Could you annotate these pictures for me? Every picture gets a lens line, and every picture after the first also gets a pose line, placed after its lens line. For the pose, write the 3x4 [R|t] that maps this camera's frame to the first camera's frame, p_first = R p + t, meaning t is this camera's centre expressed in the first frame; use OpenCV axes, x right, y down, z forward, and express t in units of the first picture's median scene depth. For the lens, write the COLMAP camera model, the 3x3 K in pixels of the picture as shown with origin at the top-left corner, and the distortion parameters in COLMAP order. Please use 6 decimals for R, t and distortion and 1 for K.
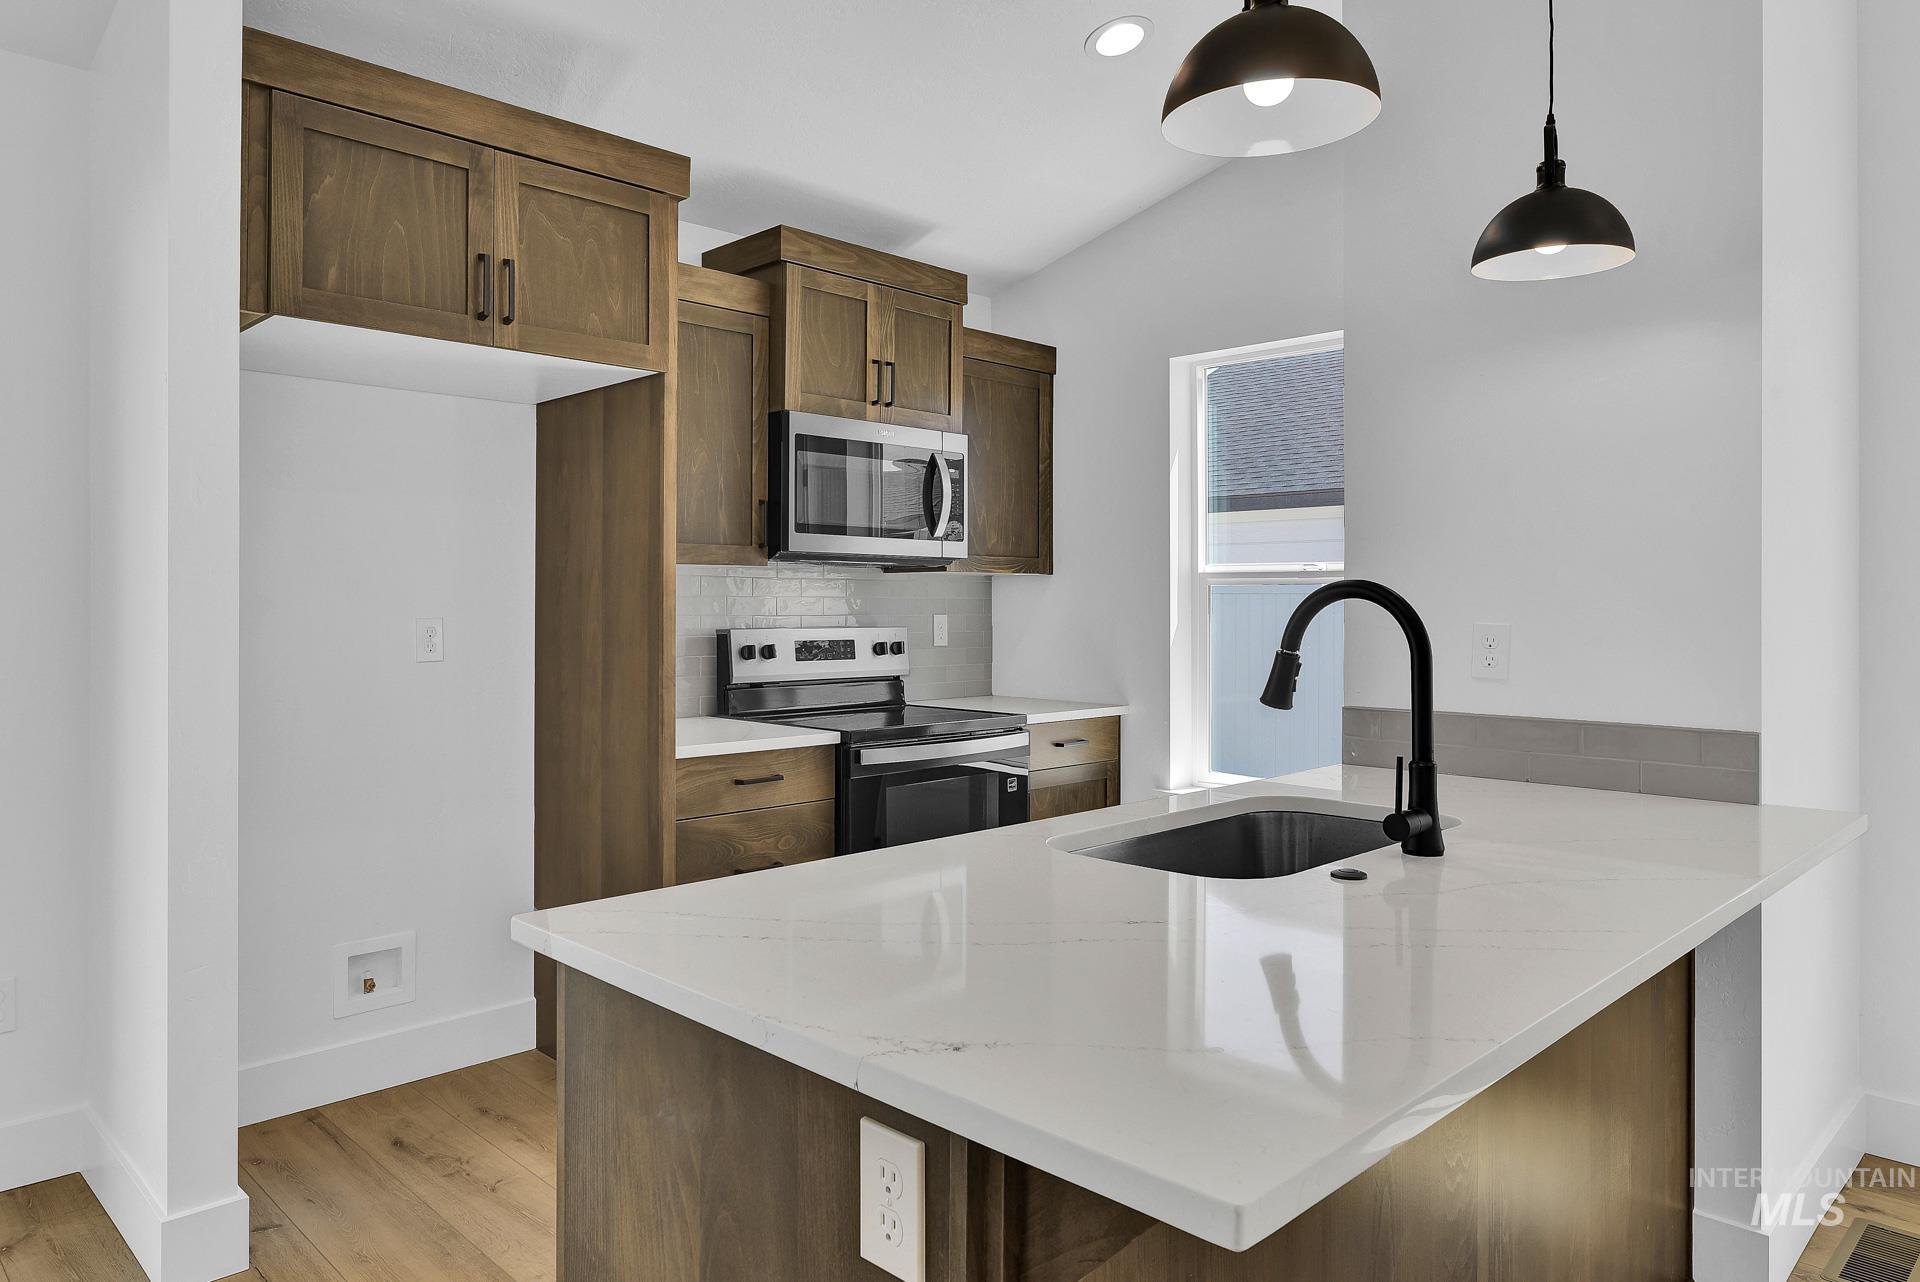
lens RADIAL K [[1246.2, 0, 916.3], [0, 1246.2, 634.9], [0, 0, 1]] dist [-0.005104, 0.000184]
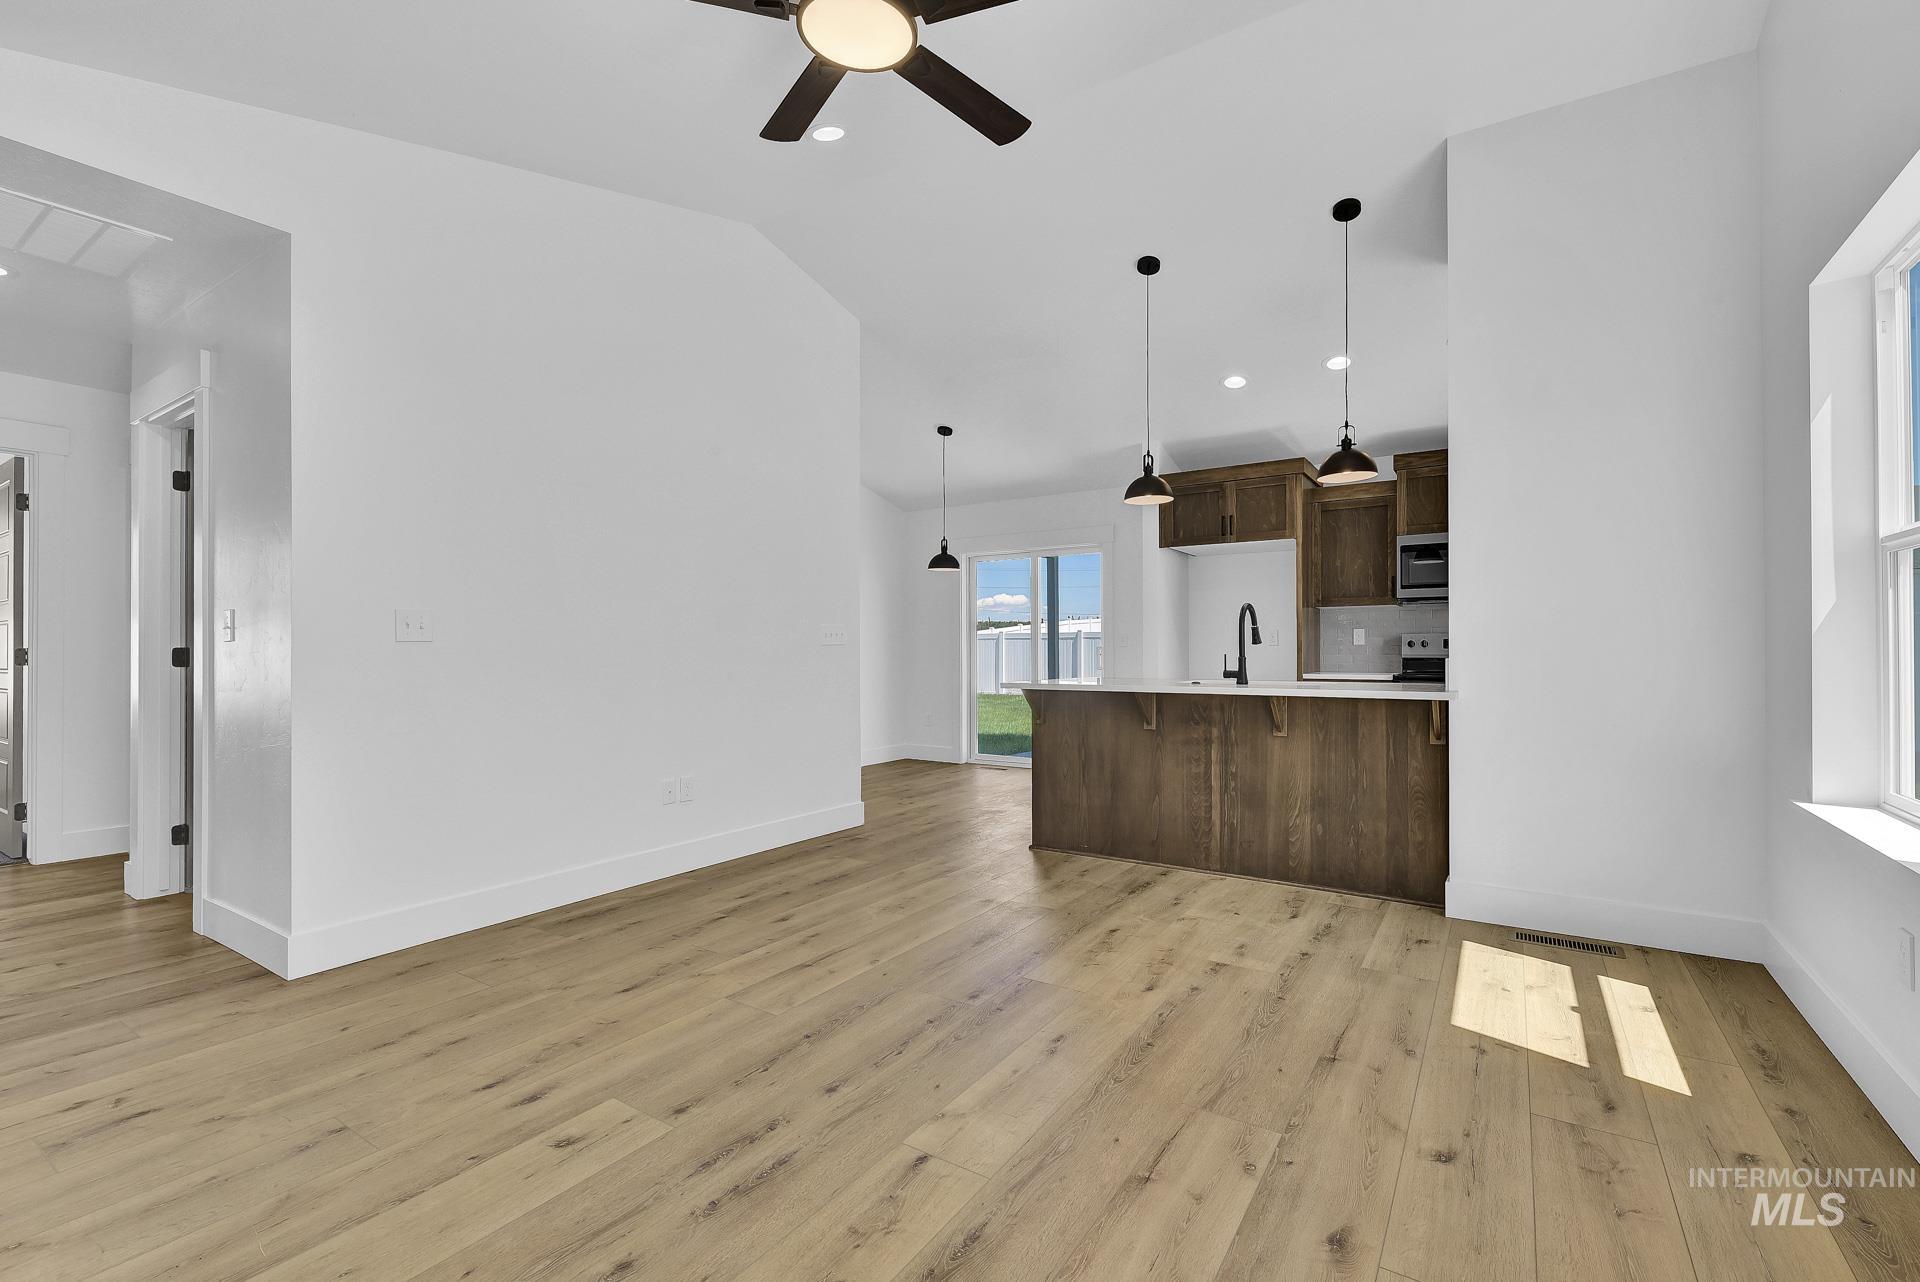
lens RADIAL K [[831.1, 0, 962.2], [0, 831.1, 645.0], [0, 0, 1]] dist [0.004138, 0.000557]
pose [[0.220480, -0.008112, -0.975358, 1.185983], [-0.018551, 0.999750, -0.012508, 0.051427], [0.975215, 0.020852, 0.220274, -0.098256]]
